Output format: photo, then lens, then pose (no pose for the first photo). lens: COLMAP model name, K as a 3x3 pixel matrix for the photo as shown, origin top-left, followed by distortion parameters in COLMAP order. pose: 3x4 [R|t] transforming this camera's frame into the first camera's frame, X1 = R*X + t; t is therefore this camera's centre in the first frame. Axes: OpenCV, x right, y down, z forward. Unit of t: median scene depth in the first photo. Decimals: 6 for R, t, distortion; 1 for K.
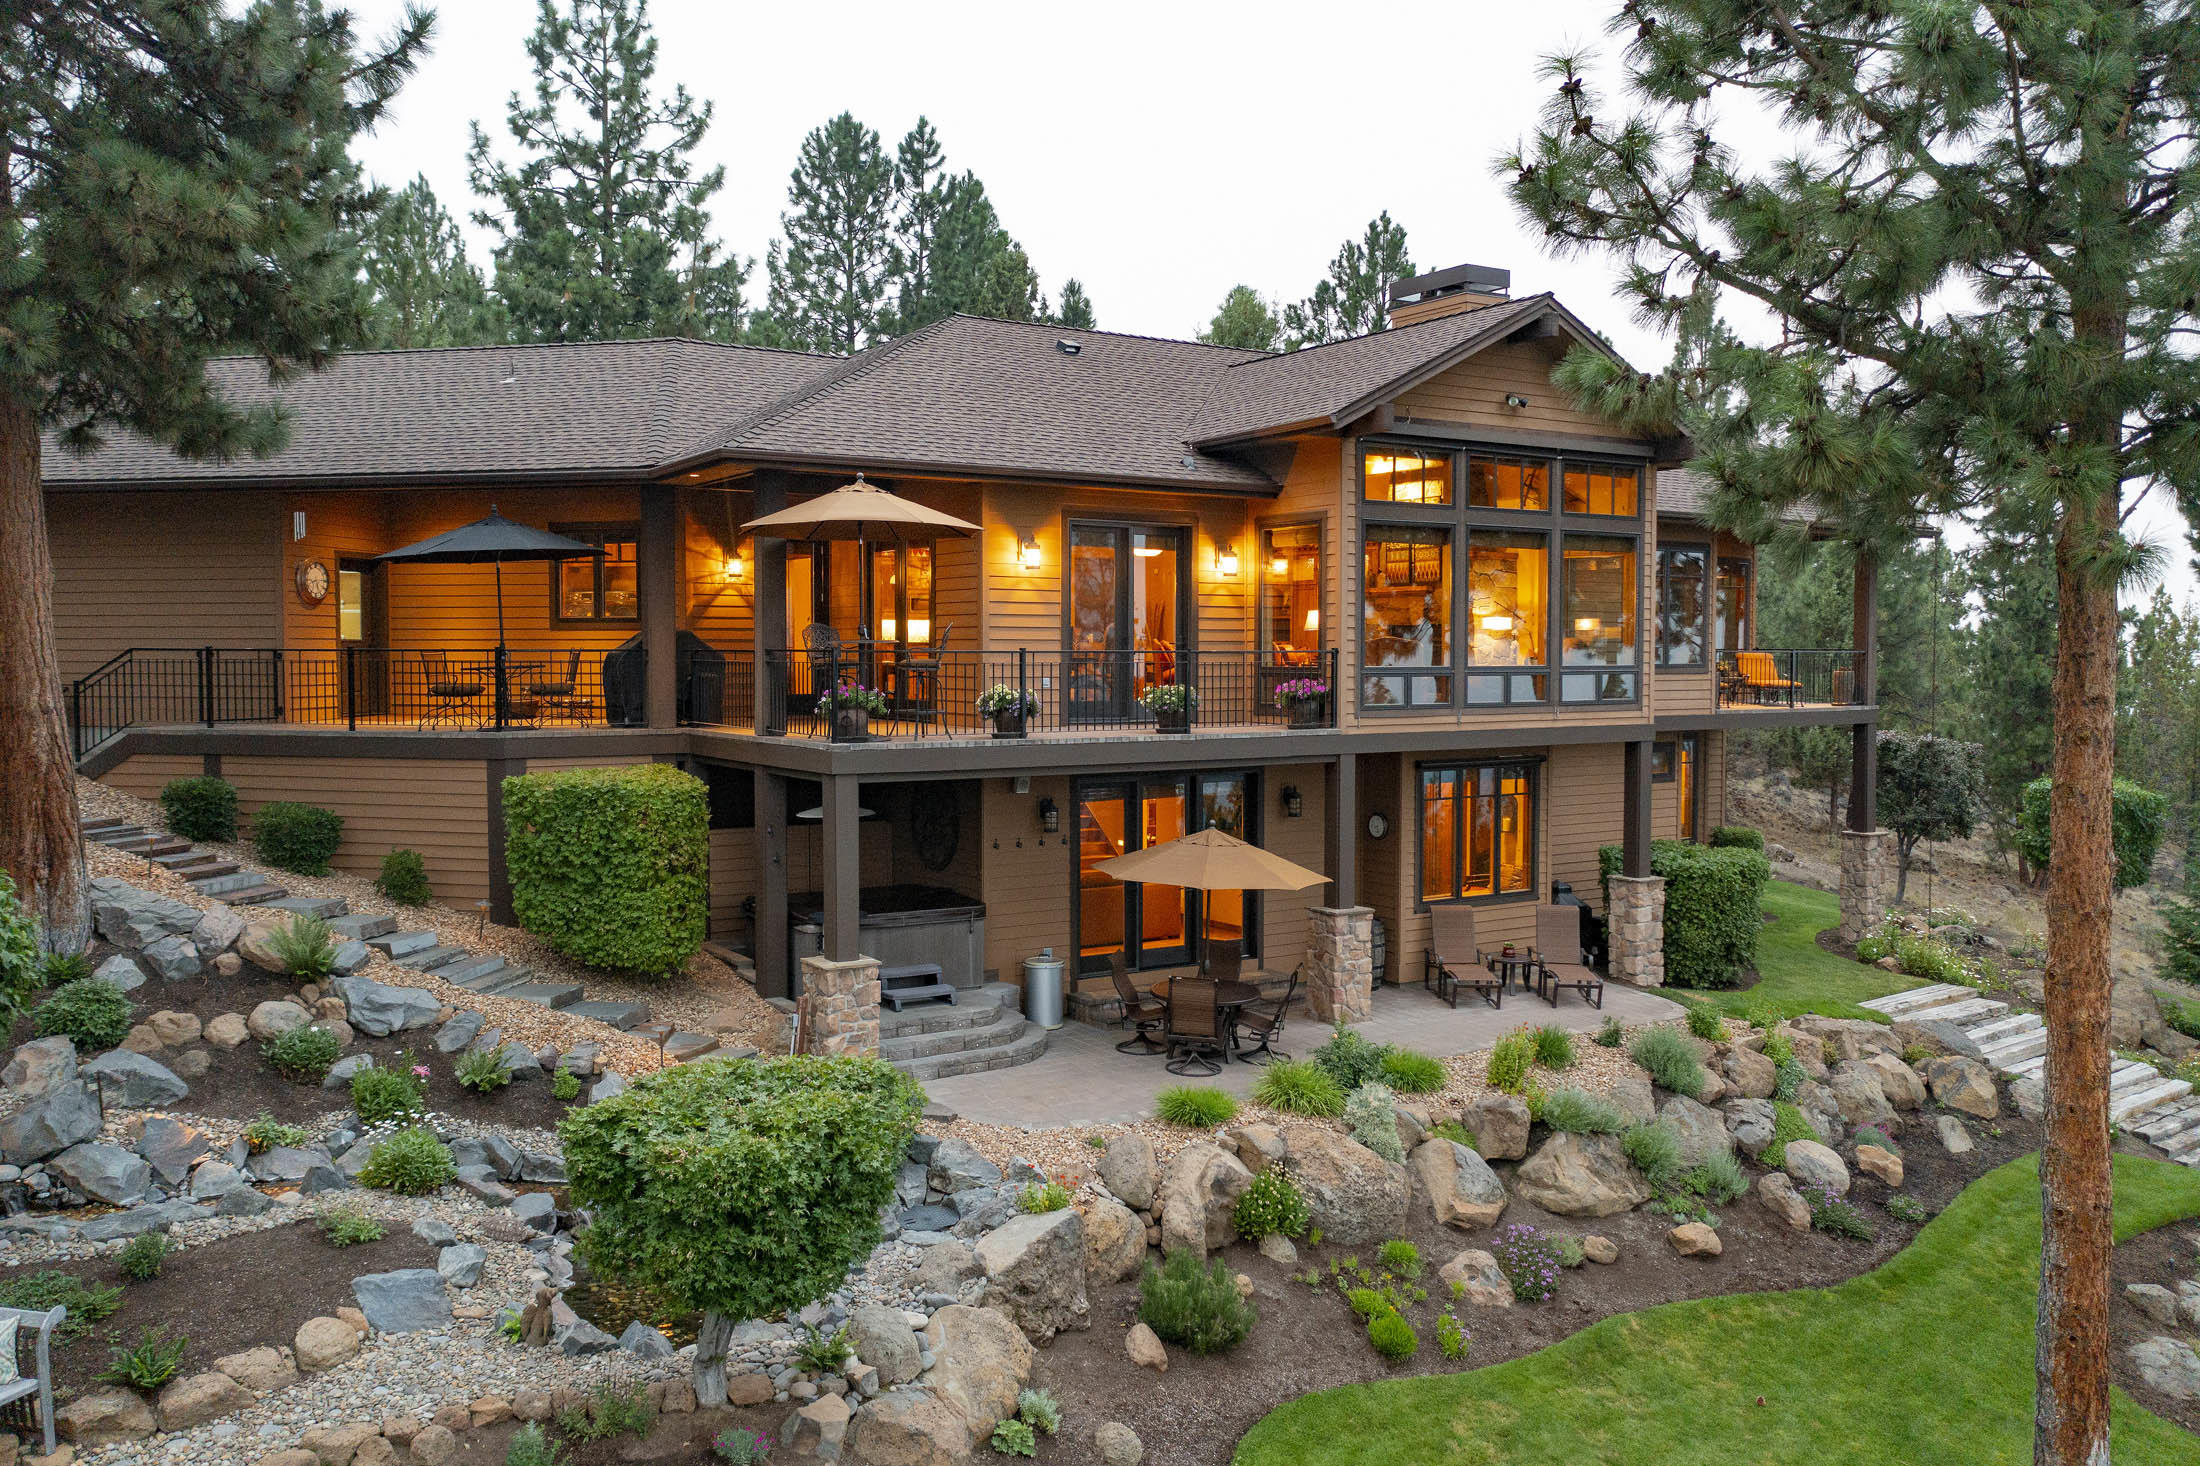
lens RADIAL K [[1728.7, 0, 1099.5], [0, 1728.7, 730.5], [0, 0, 1]] dist [-0.016686, 0.016742]
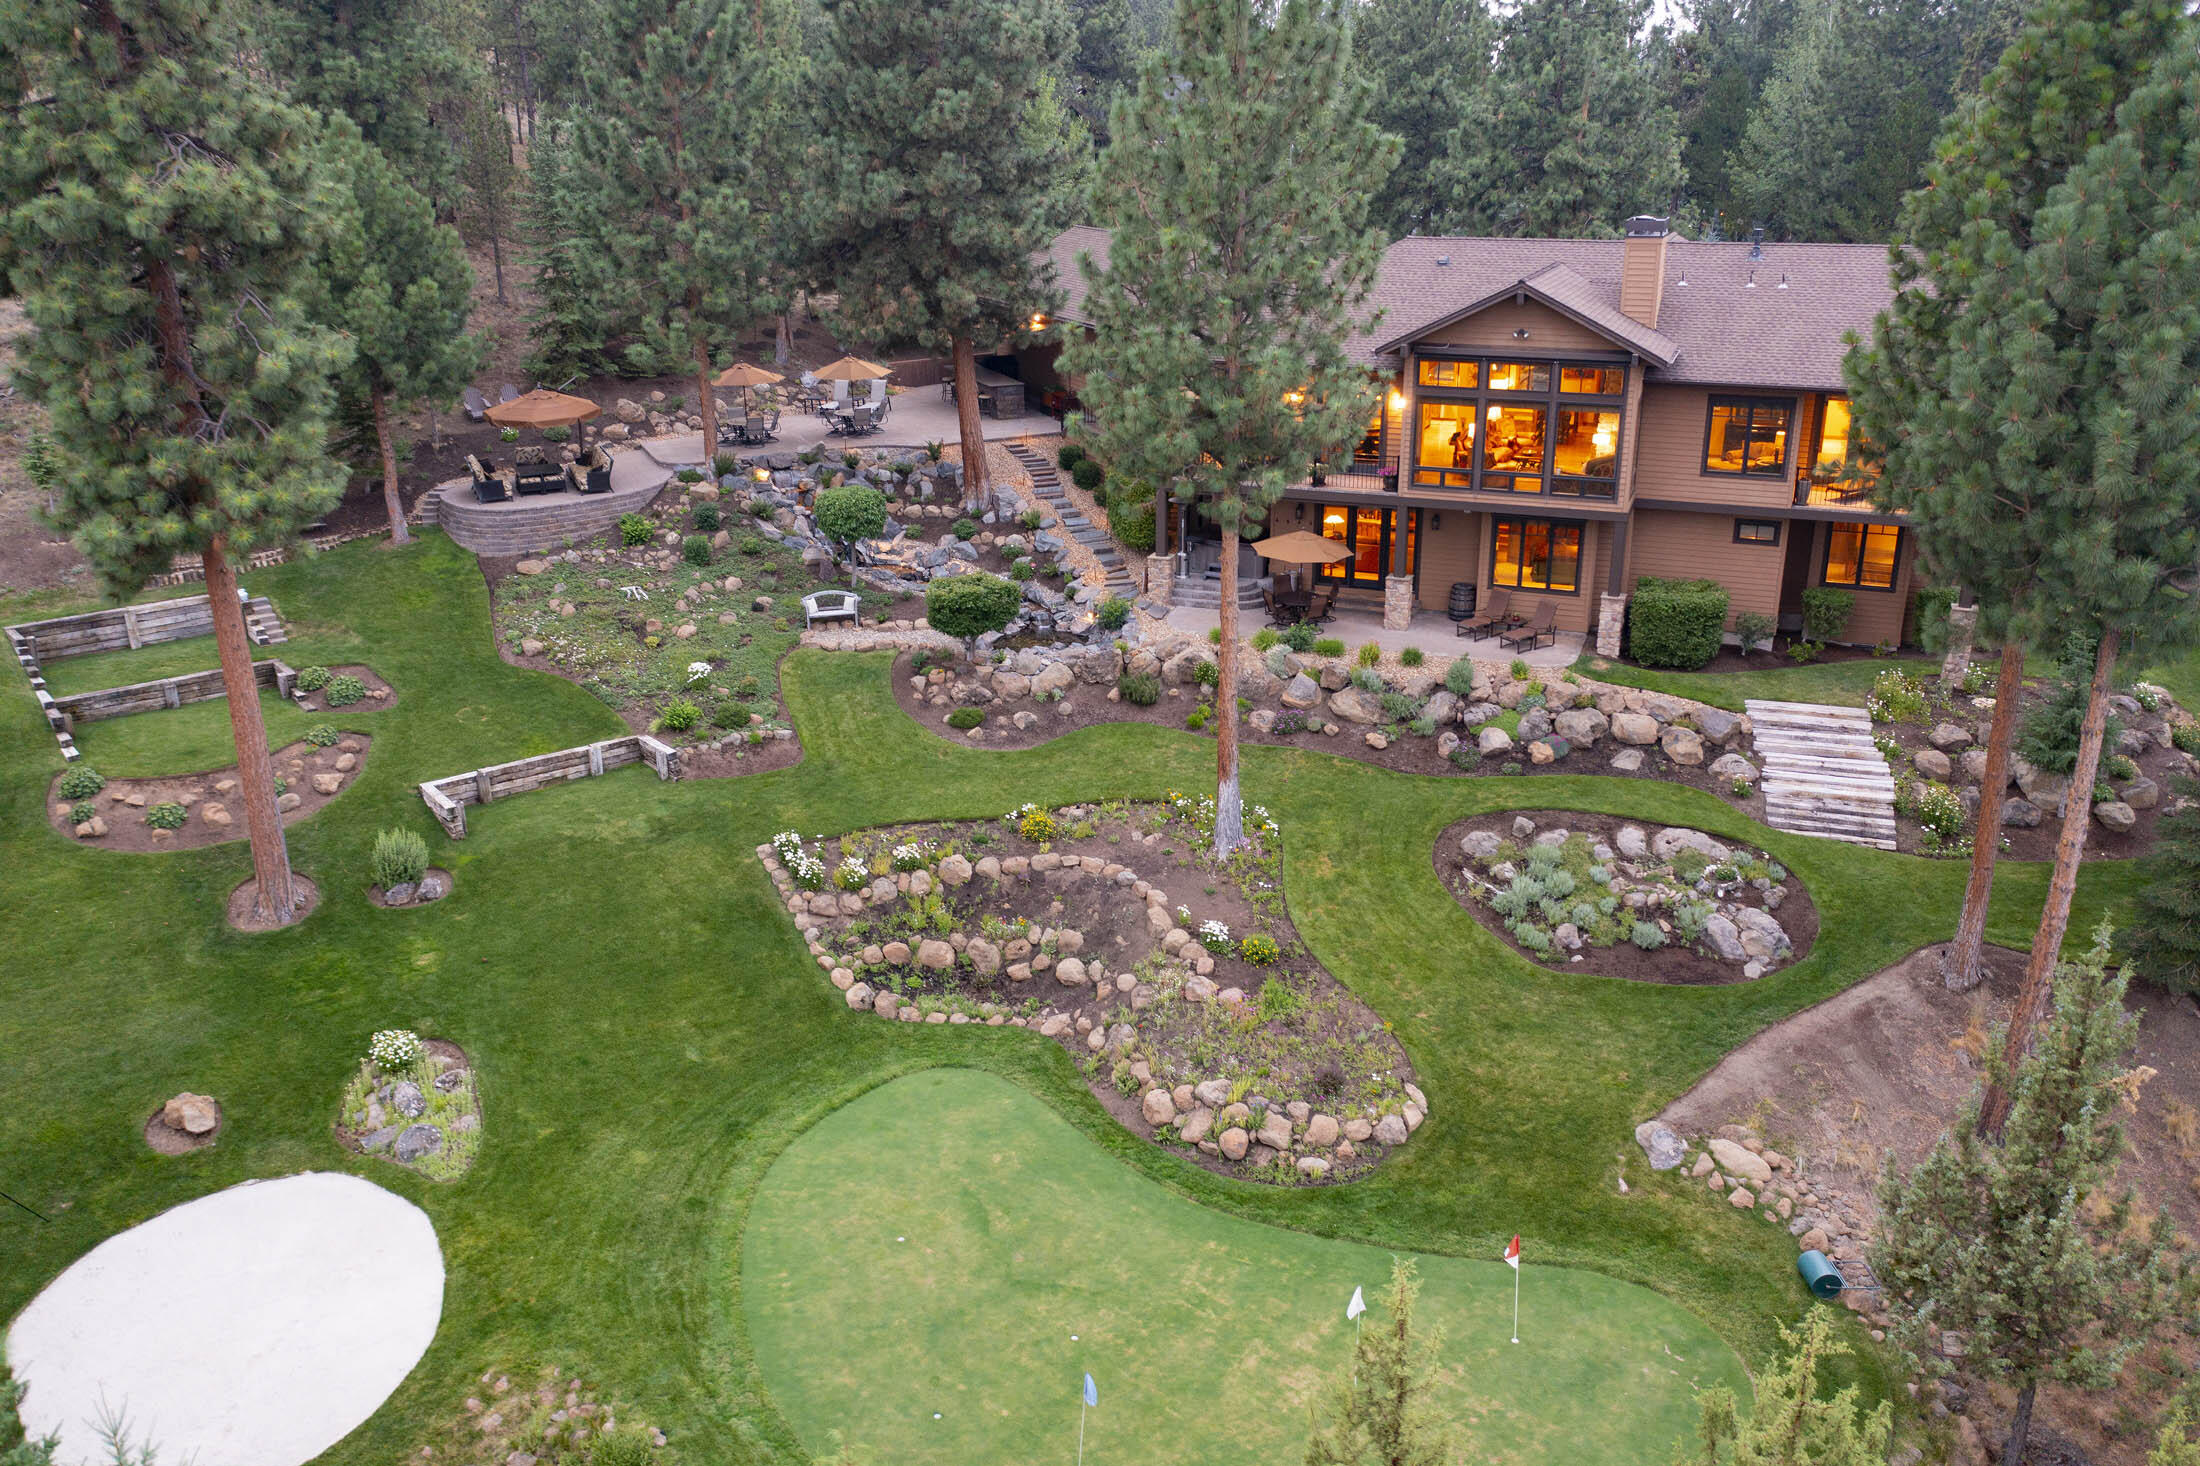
lens RADIAL K [[1728.7, 0, 1104.1], [0, 1728.7, 735.6], [0, 0, 1]] dist [-0.016686, 0.016742]
pose [[0.582973, 0.267726, -0.767115, 1.848659], [-0.031934, 0.950972, 0.307625, -0.406312], [0.811864, -0.154839, 0.562940, -0.601105]]
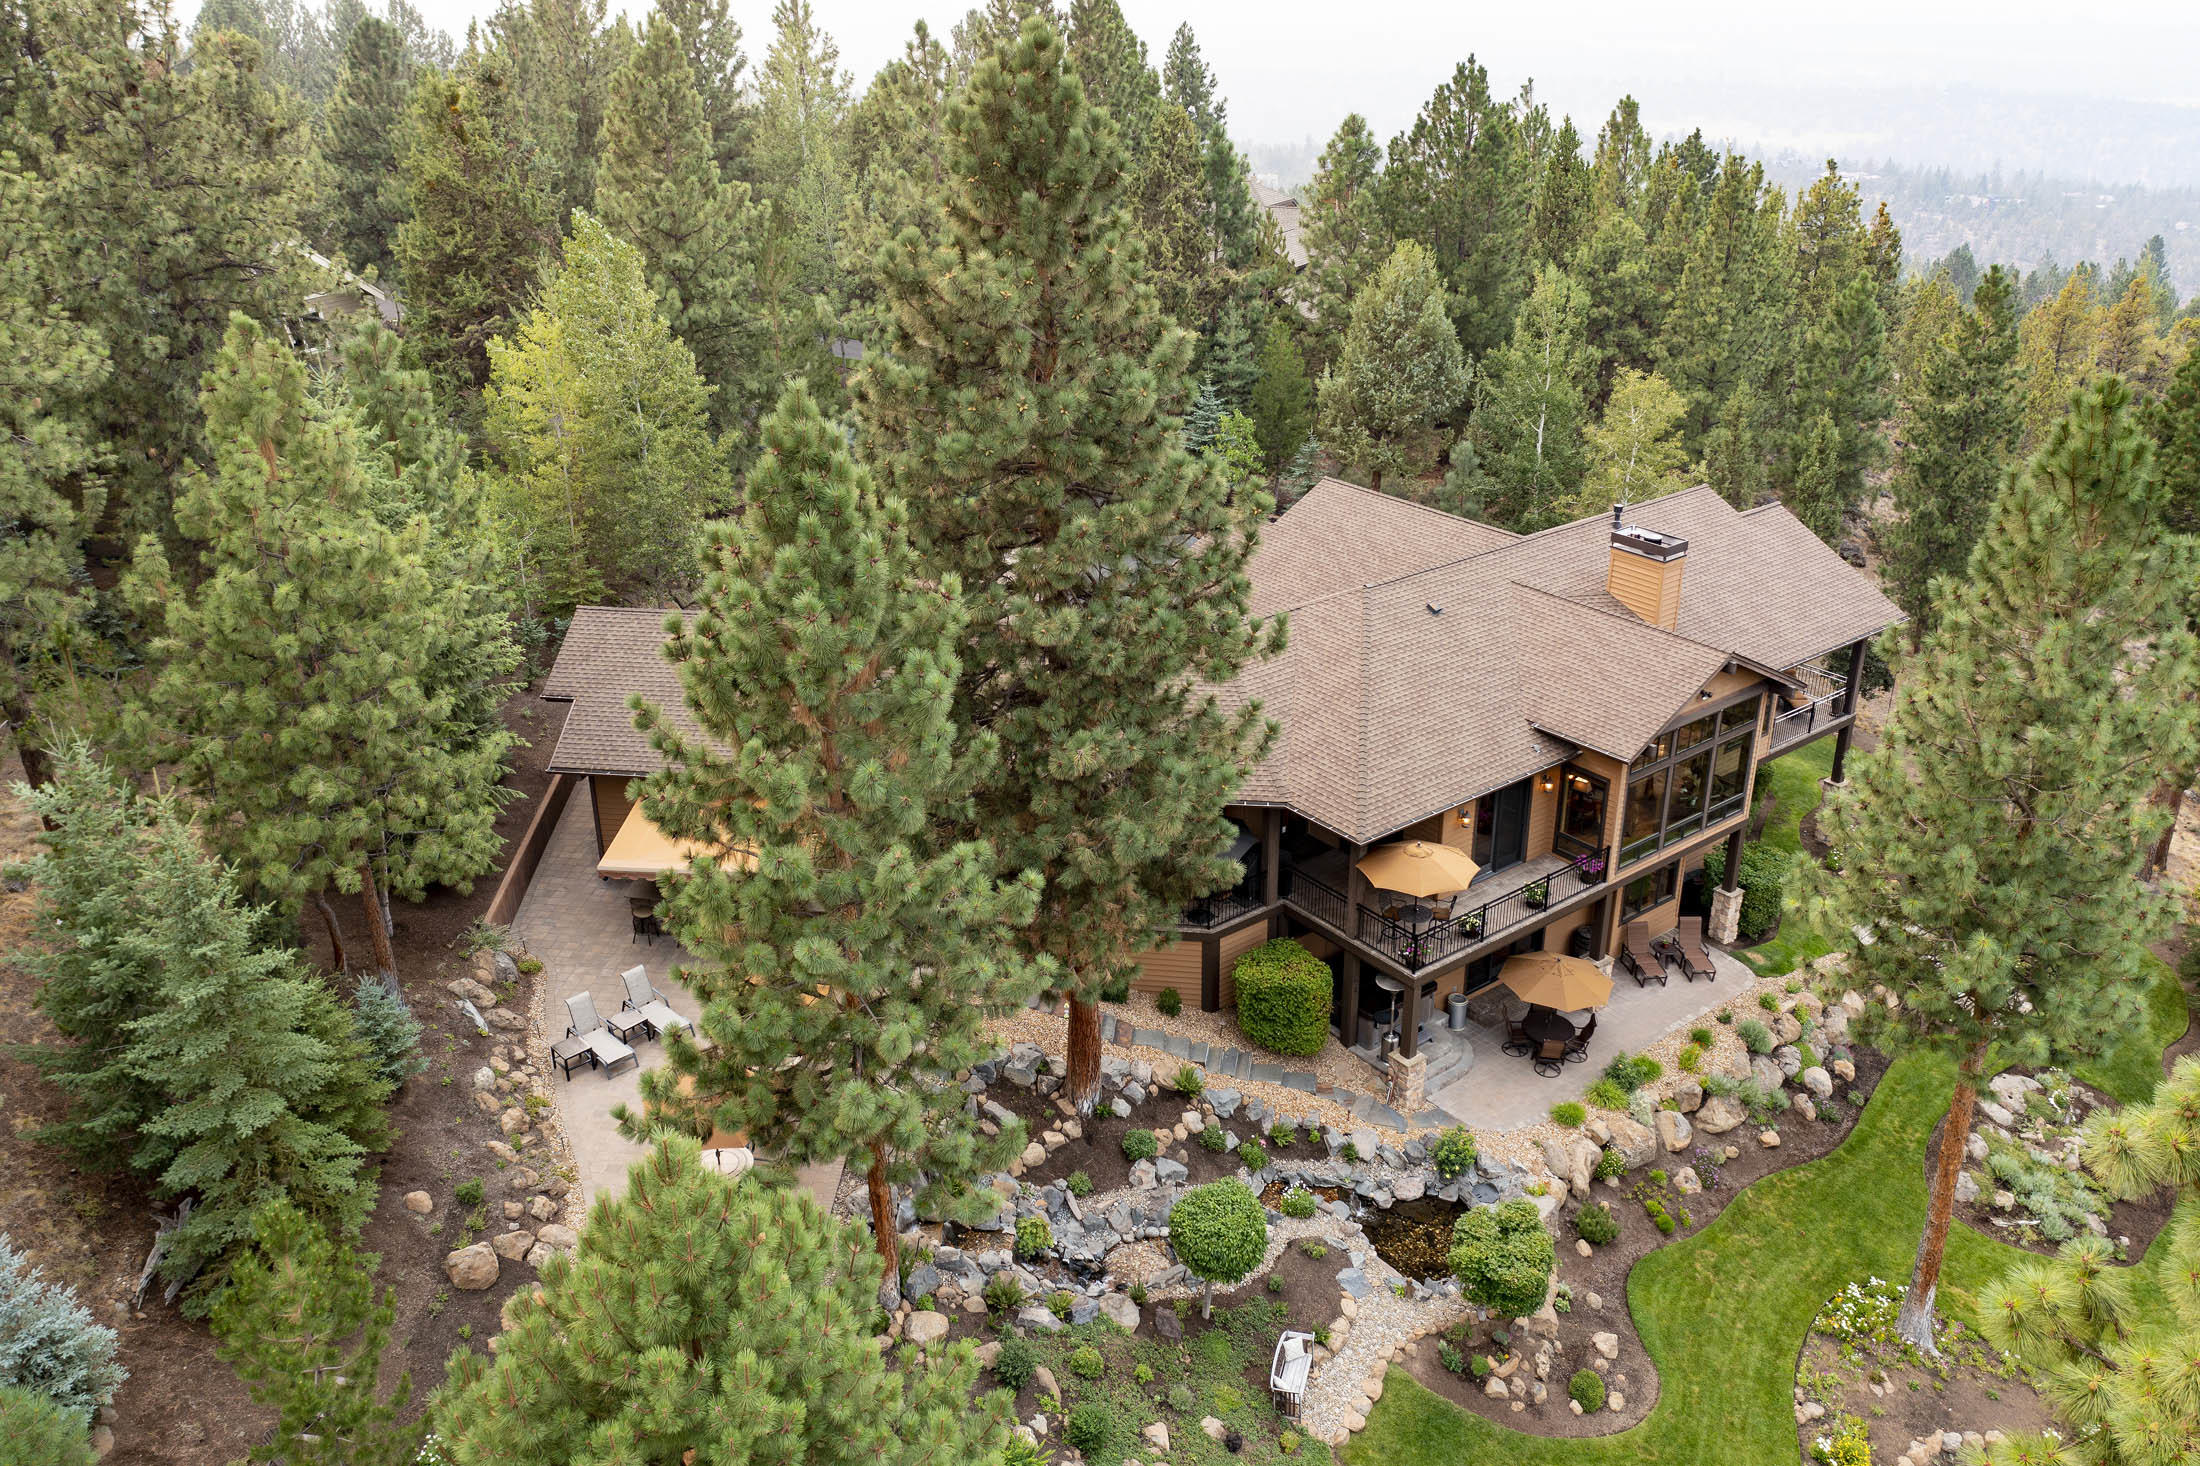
lens RADIAL K [[1728.7, 0, 1101.0], [0, 1728.7, 710.9], [0, 0, 1]] dist [-0.016686, 0.016742]
pose [[0.996688, -0.043806, 0.068518, -0.638837], [0.016571, 0.934245, 0.356246, -1.015438], [-0.079618, -0.353931, 0.931876, -0.819351]]
